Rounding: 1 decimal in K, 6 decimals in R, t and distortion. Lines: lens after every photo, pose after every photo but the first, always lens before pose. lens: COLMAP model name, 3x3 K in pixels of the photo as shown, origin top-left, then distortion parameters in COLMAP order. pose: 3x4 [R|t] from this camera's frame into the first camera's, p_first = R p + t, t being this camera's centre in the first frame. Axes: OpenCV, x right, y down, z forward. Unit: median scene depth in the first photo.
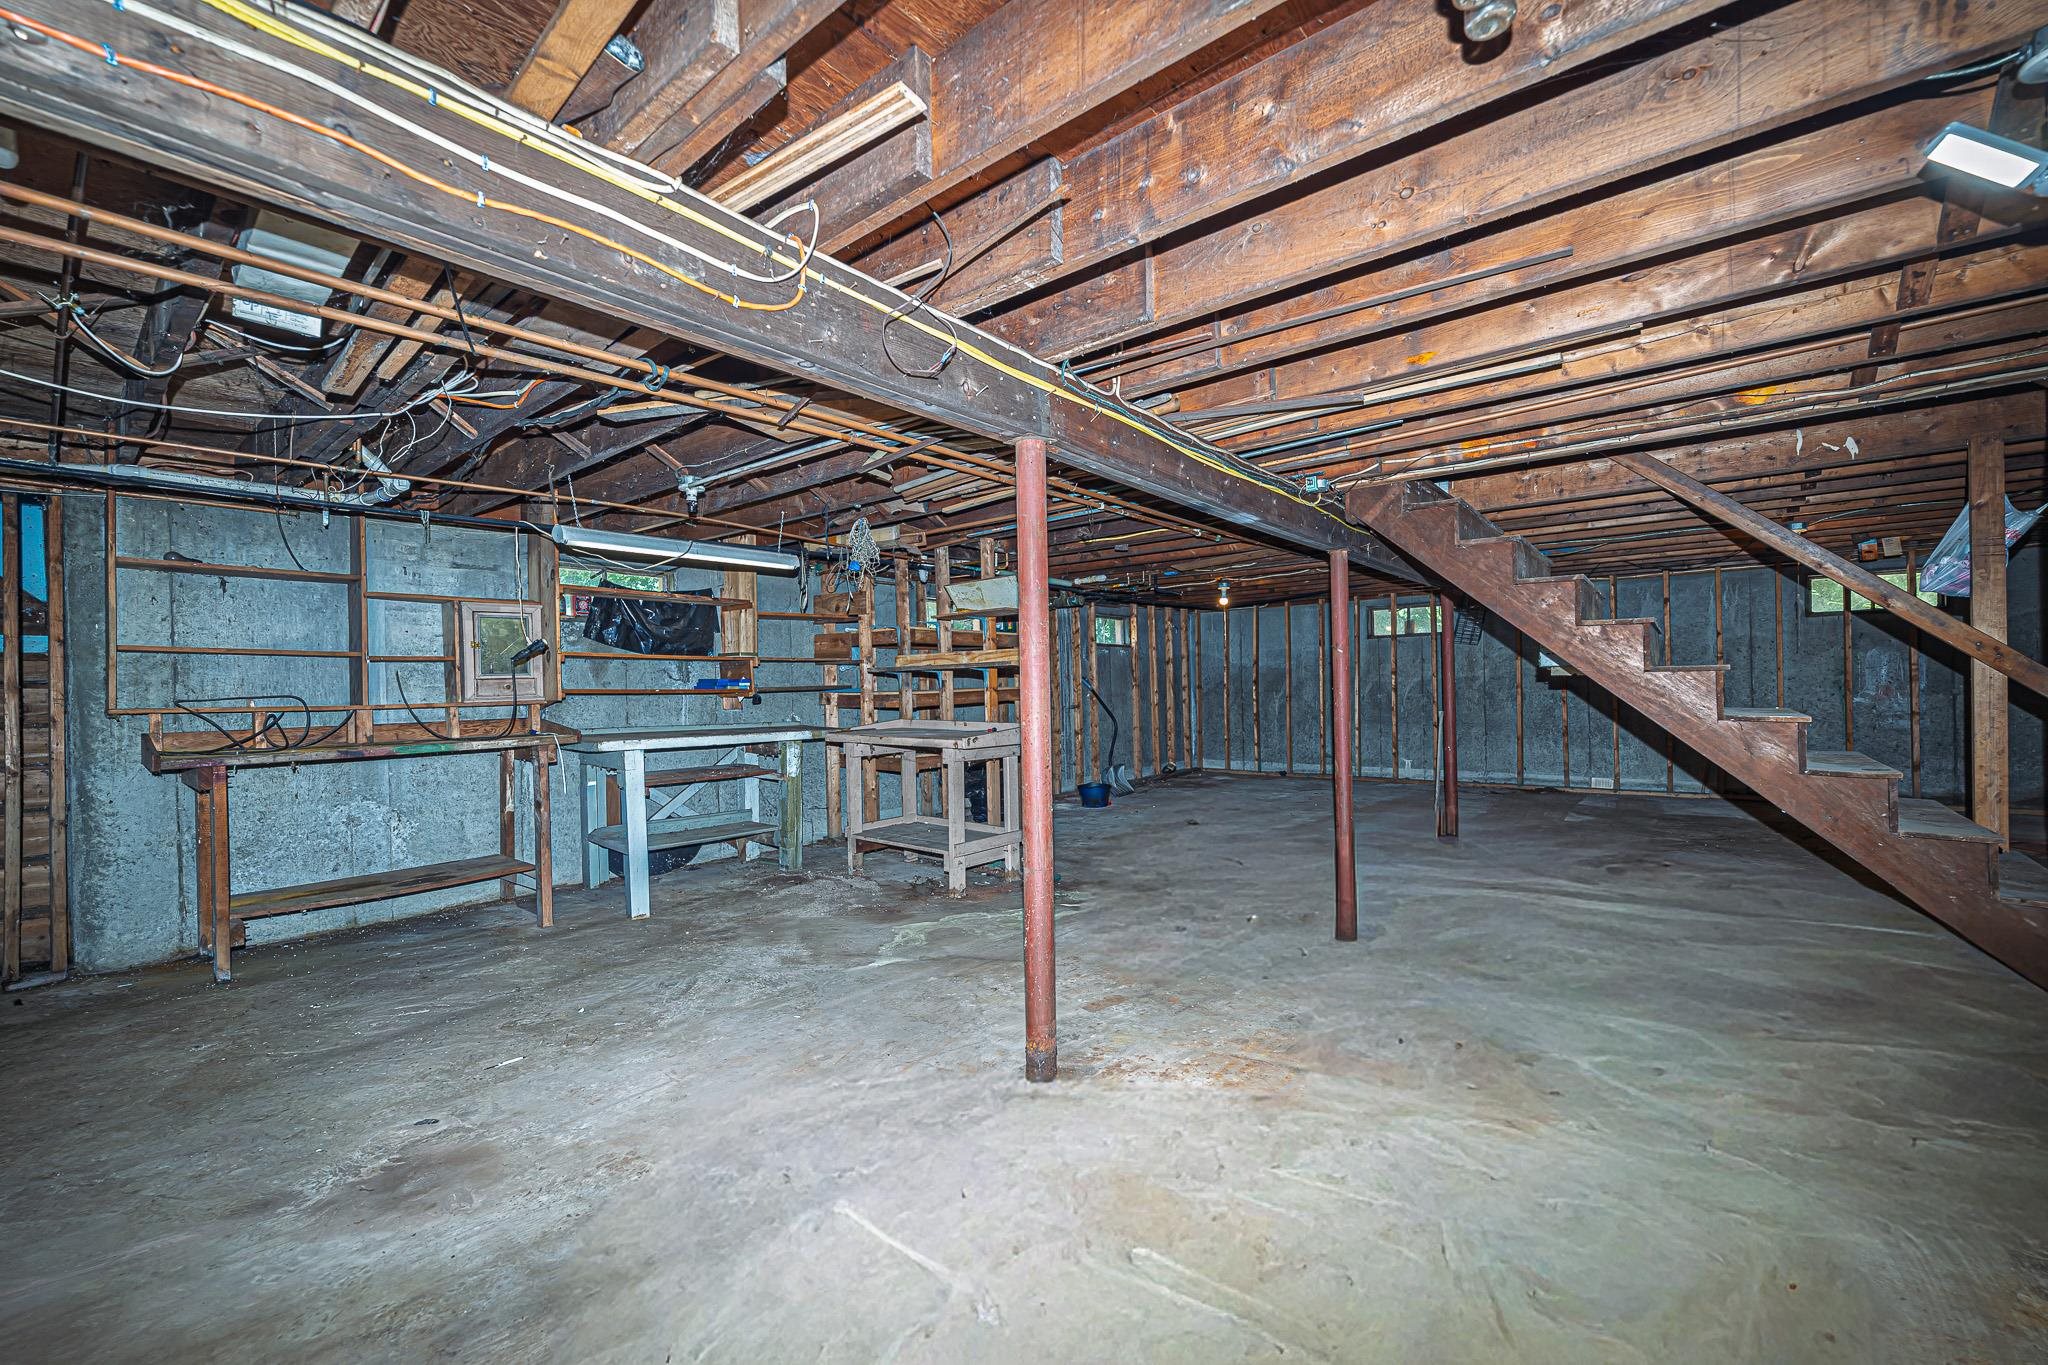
lens RADIAL K [[862.1, 0, 1051.3], [0, 862.1, 684.8], [0, 0, 1]] dist [0.000436, 0.000056]
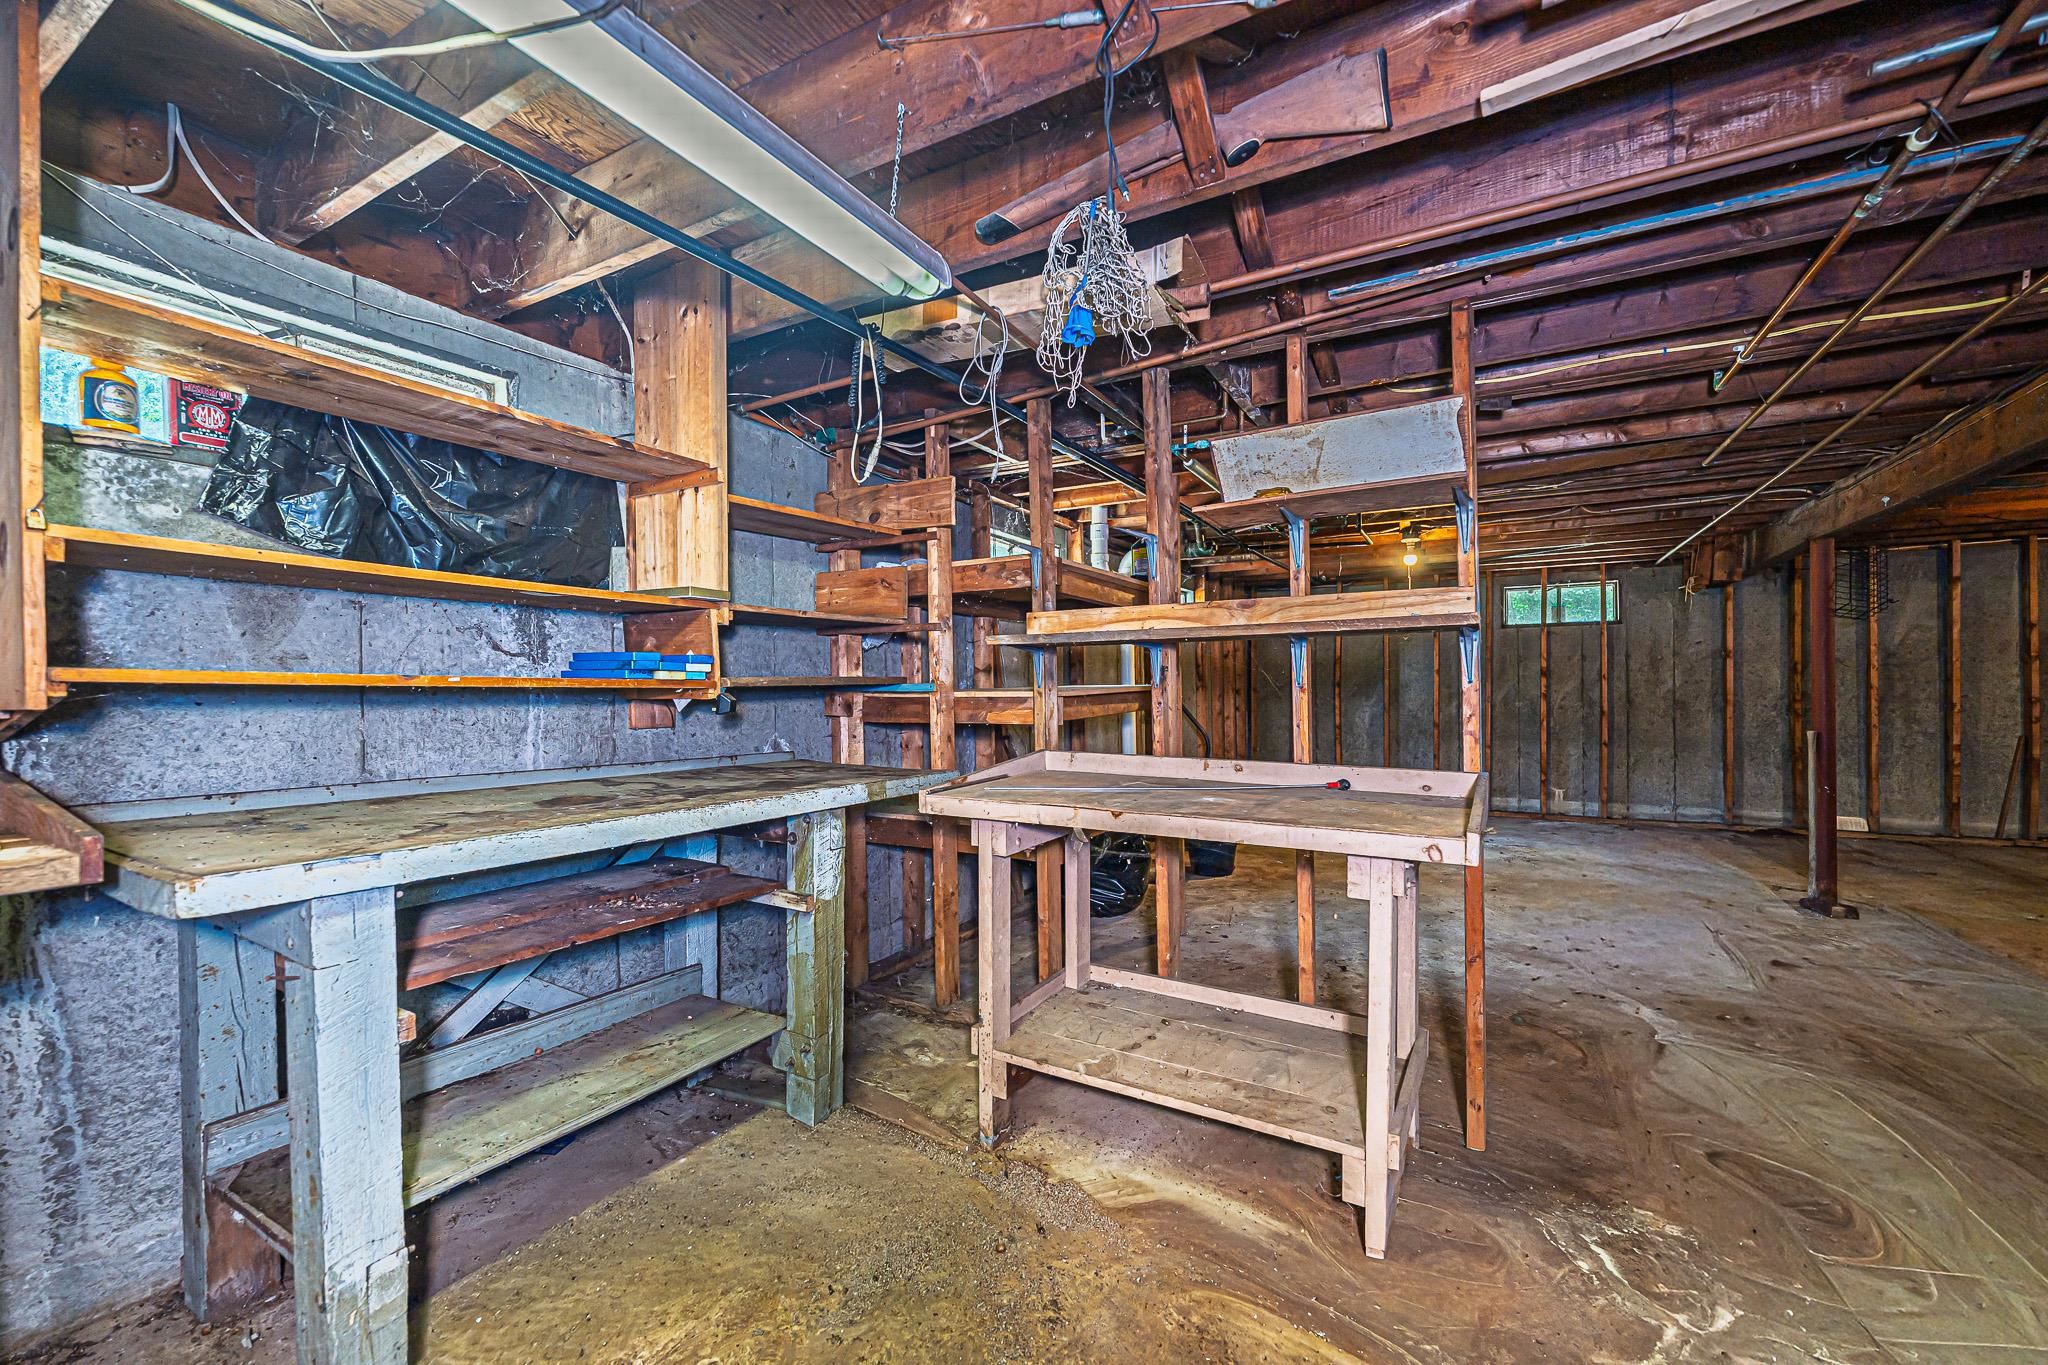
lens RADIAL K [[825.5, 0, 1031.0], [0, 825.5, 680.6], [0, 0, 1]] dist [0.001582, -0.000103]
pose [[0.983720, 0.013582, 0.179196, -0.265356], [-0.012540, 0.999897, -0.006948, 0.004967], [-0.179272, 0.004588, 0.983789, 0.580012]]
